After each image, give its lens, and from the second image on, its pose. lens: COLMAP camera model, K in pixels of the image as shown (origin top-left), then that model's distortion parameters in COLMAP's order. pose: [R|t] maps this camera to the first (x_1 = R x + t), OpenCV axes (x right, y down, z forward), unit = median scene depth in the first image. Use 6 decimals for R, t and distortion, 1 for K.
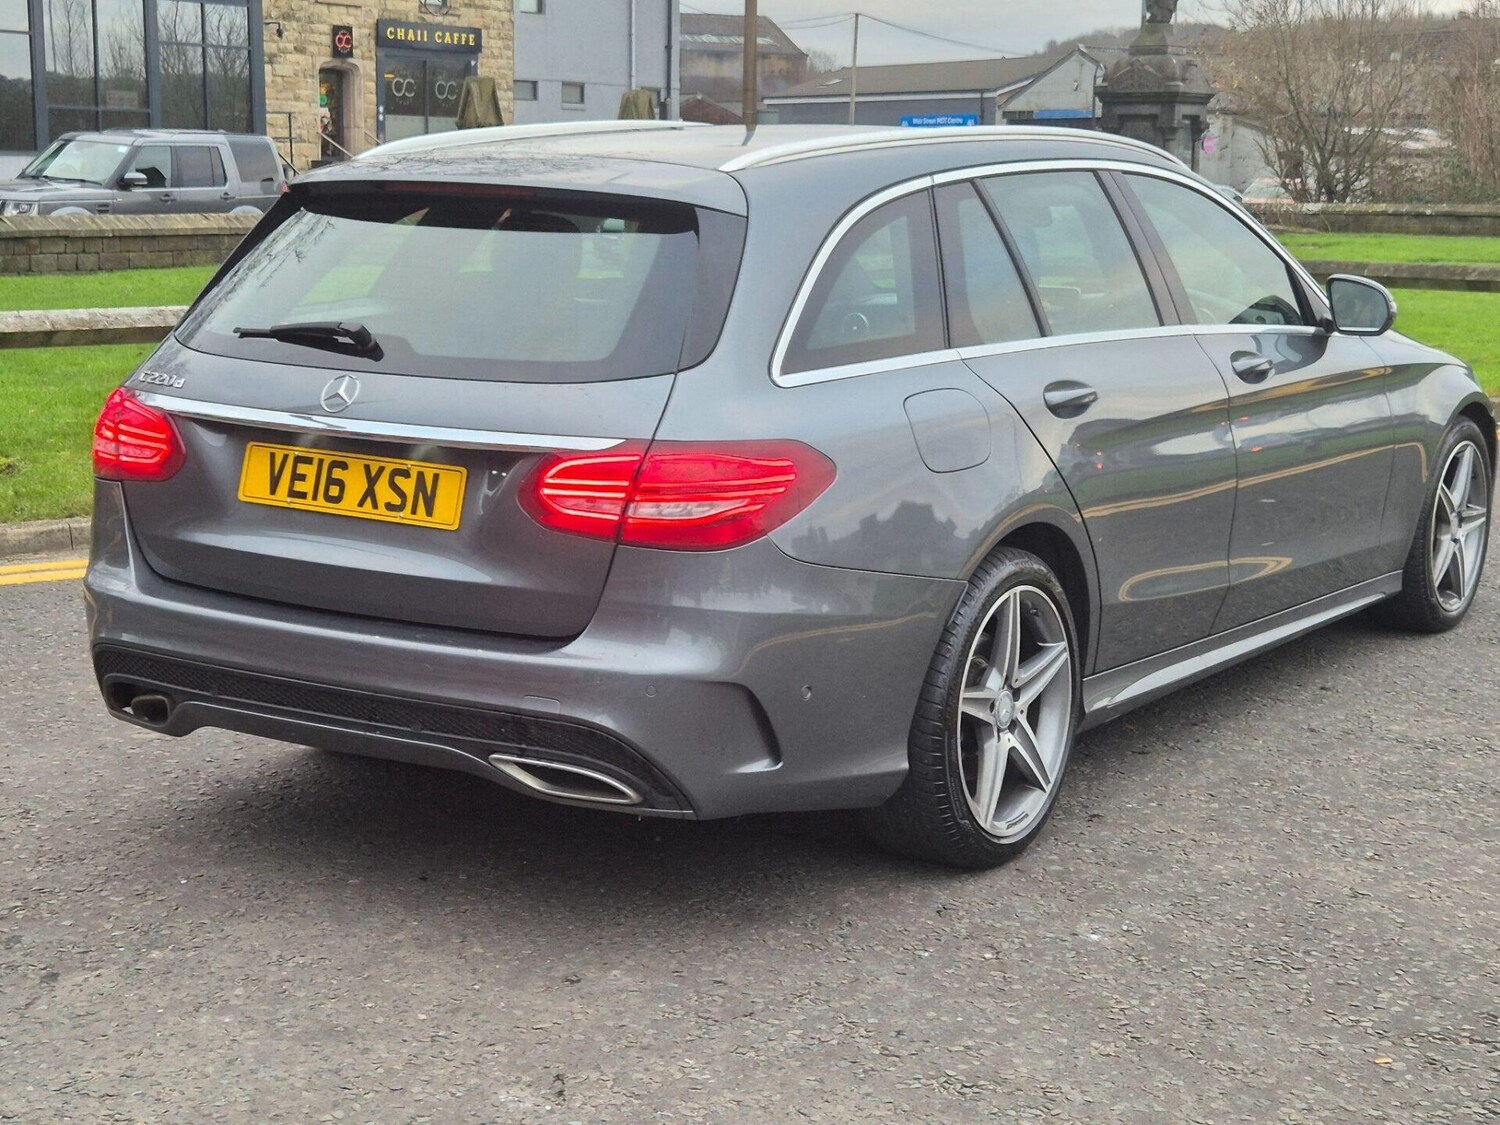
lens RADIAL K [[2582.3, 0, 741.9], [0, 2582.3, 586.1], [0, 0, 1]] dist [0.144852, -0.255599]
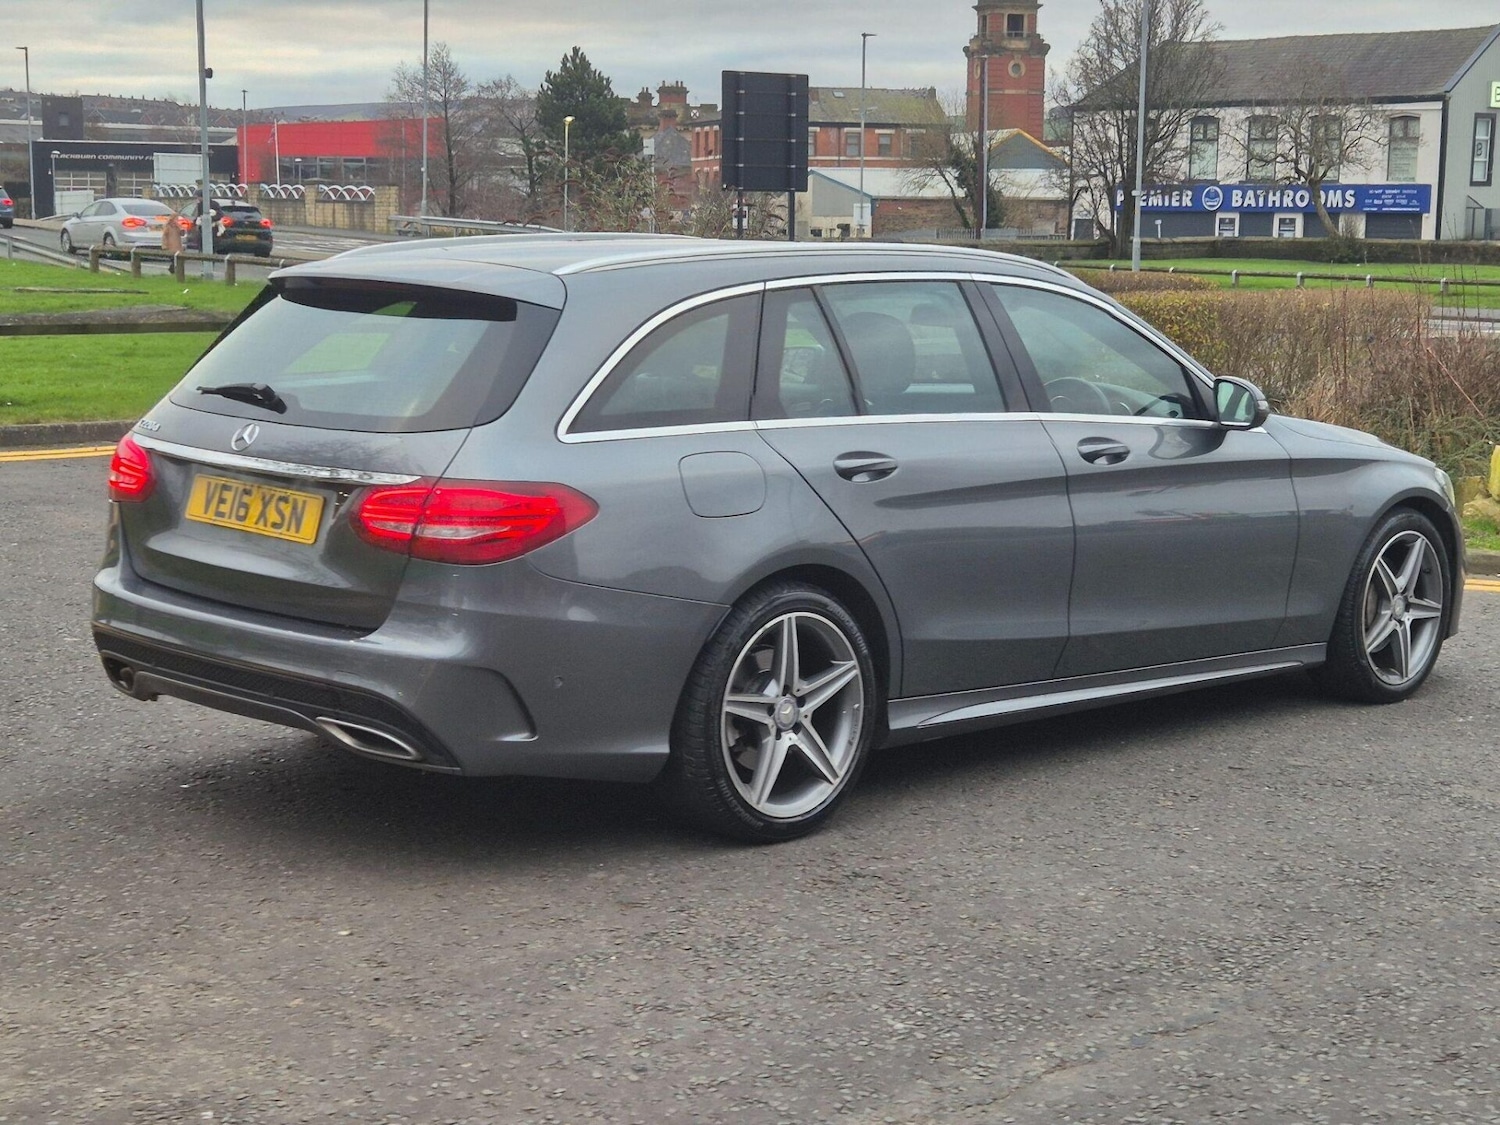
lens RADIAL K [[2602.2, 0, 753.3], [0, 2602.2, 562.2], [0, 0, 1]] dist [0.165140, -0.391948]
pose [[0.977462, 0.042107, -0.206869, 0.360915], [-0.052339, 0.997649, -0.044240, 0.032502], [0.204520, 0.054070, 0.977368, -0.223595]]
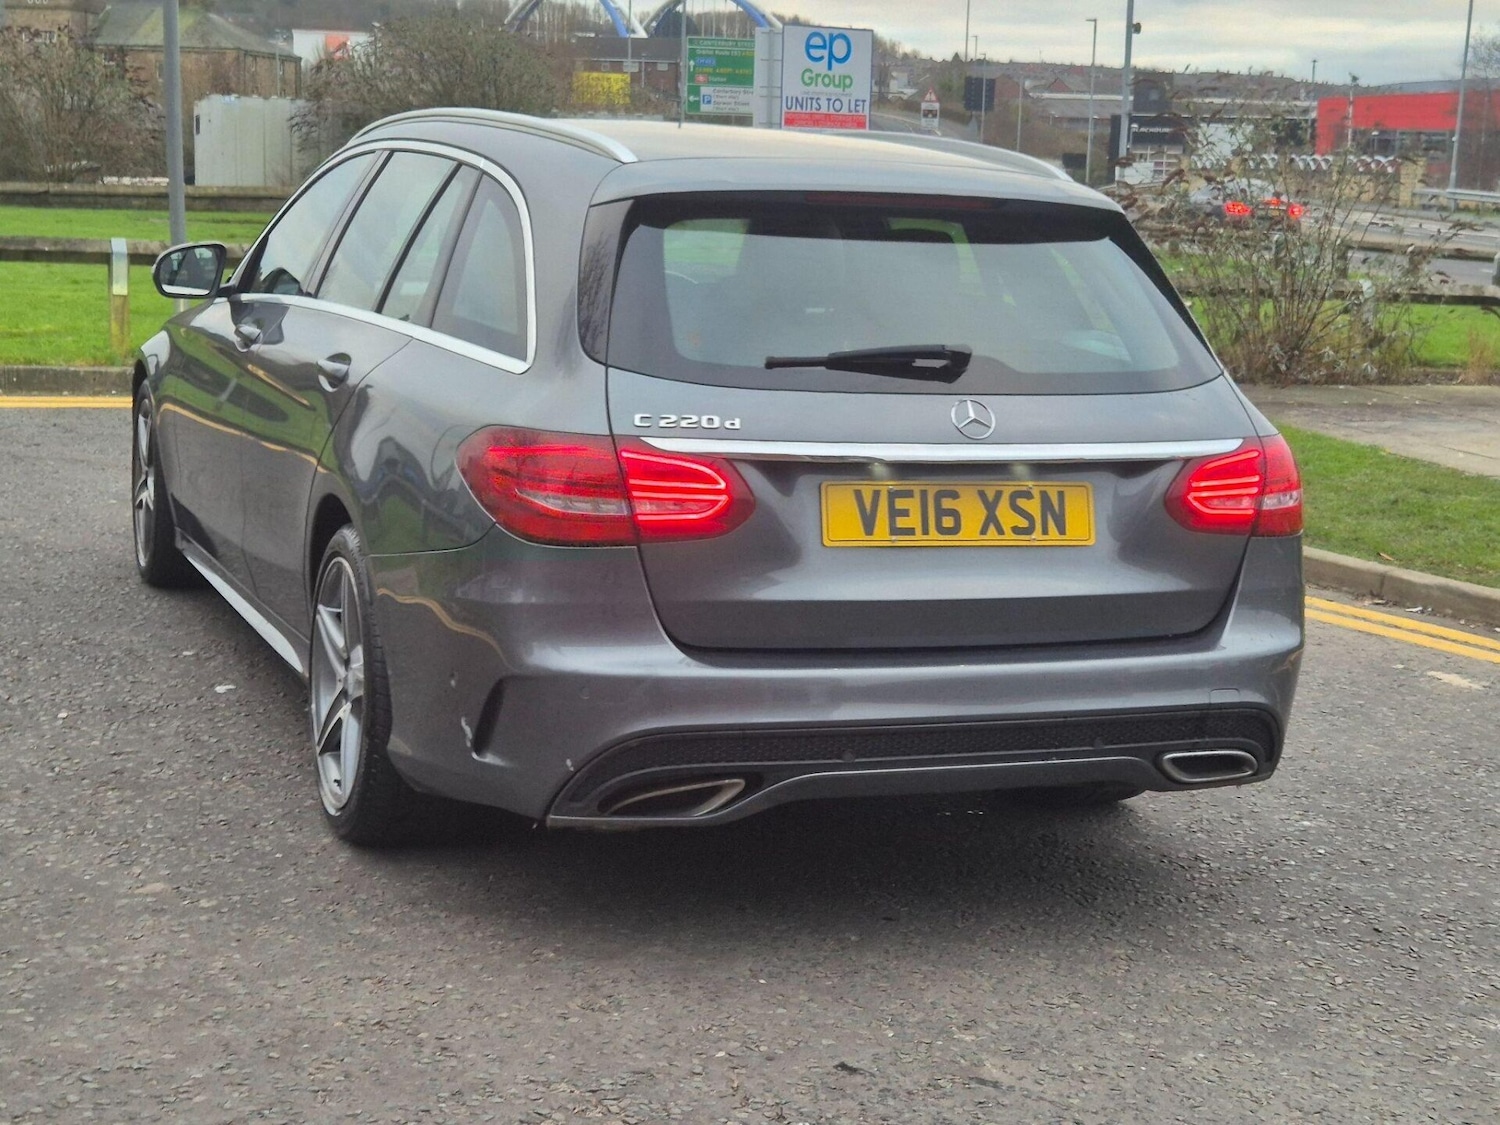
lens RADIAL K [[2664.1, 0, 957.0], [0, 2664.1, 566.6], [0, 0, 1]] dist [0.154182, -0.211324]
pose [[0.550187, -0.128228, 0.825137, -0.956452], [0.103158, 0.991007, 0.085221, -0.102567], [-0.828645, 0.038232, 0.558467, 0.446394]]
